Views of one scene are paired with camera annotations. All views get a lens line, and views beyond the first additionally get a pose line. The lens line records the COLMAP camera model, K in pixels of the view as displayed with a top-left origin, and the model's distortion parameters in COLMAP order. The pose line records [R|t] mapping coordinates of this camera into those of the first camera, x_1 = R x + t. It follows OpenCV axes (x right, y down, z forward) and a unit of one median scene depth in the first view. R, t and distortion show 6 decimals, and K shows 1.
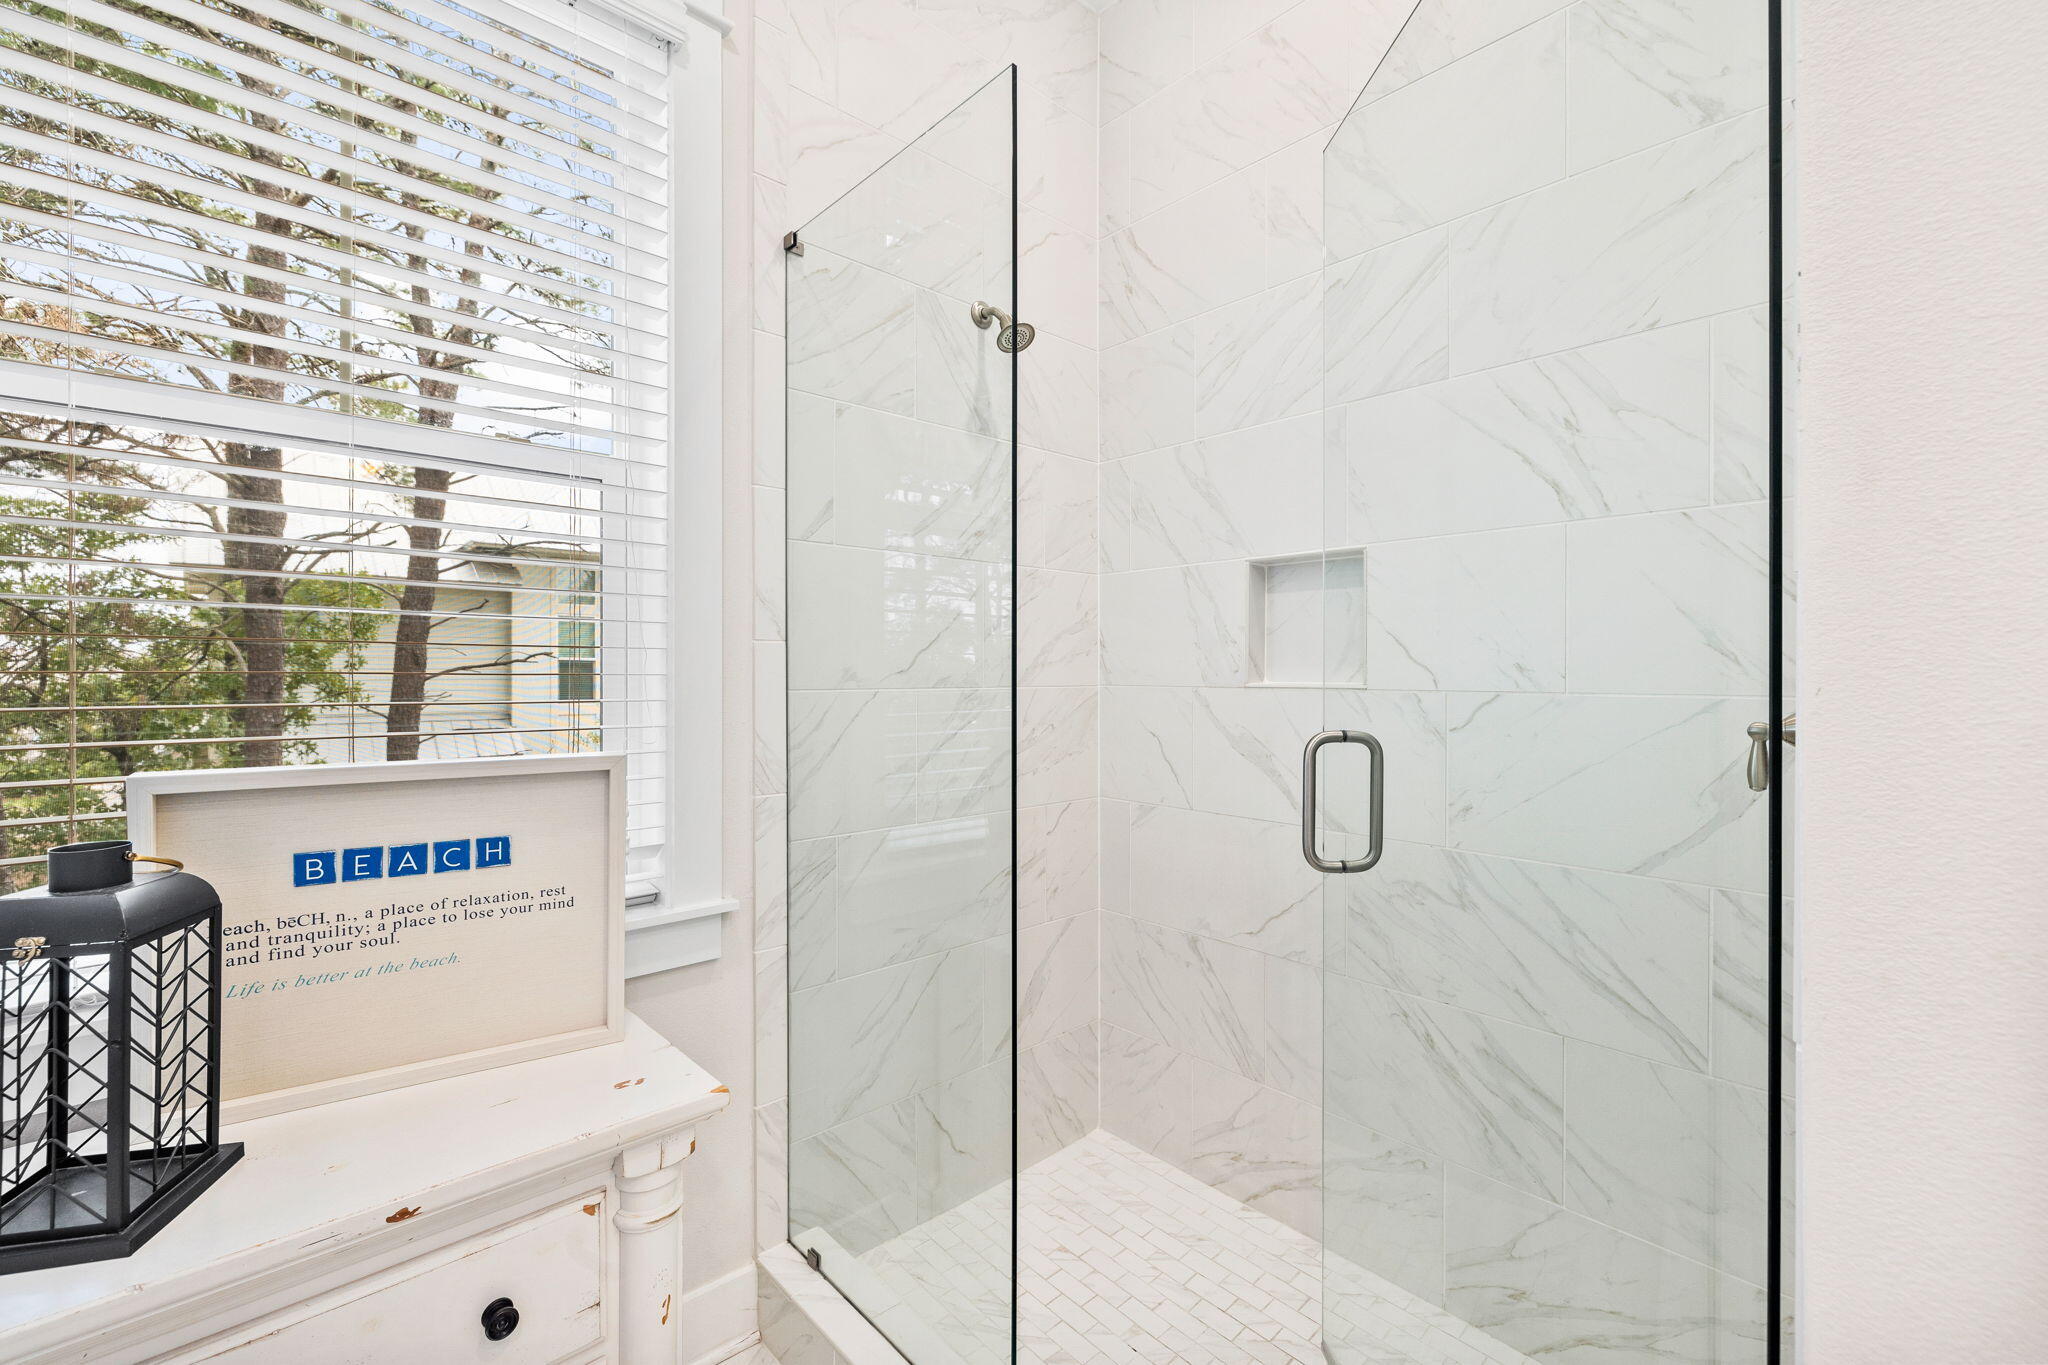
lens RADIAL K [[857.4, 0, 1014.8], [0, 857.4, 676.8], [0, 0, 1]] dist [0.002225, 0.000129]
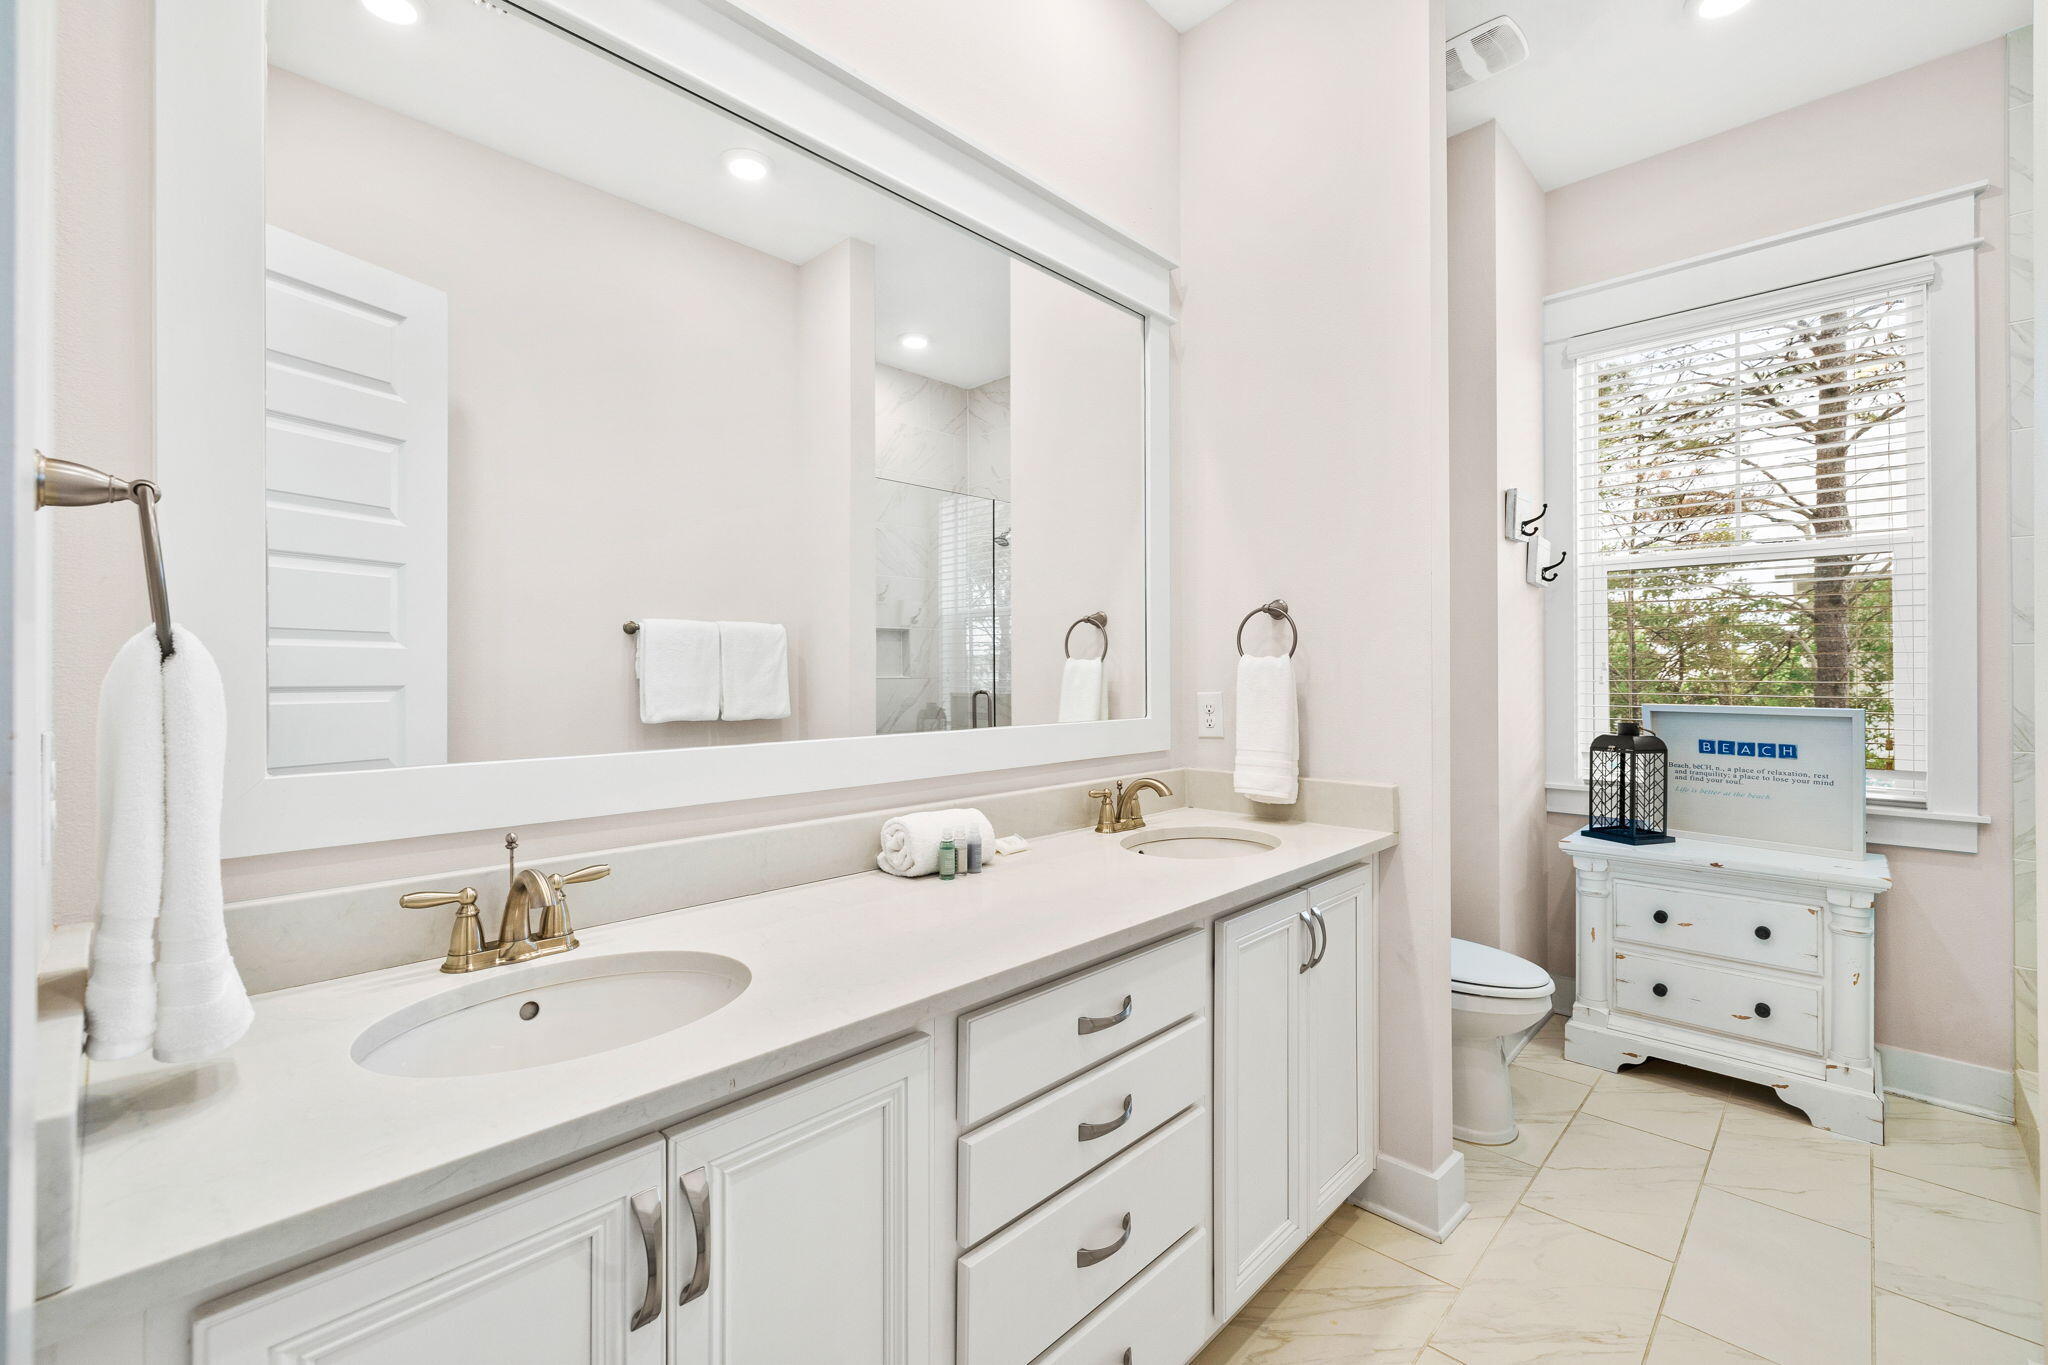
lens RADIAL K [[857.4, 0, 1015.2], [0, 857.4, 674.3], [0, 0, 1]] dist [0.002225, 0.000129]
pose [[0.053410, 0.002161, -0.998570, 1.475490], [-0.002230, 0.999995, 0.002045, 0.012468], [0.998570, 0.002117, 0.053414, -1.071960]]
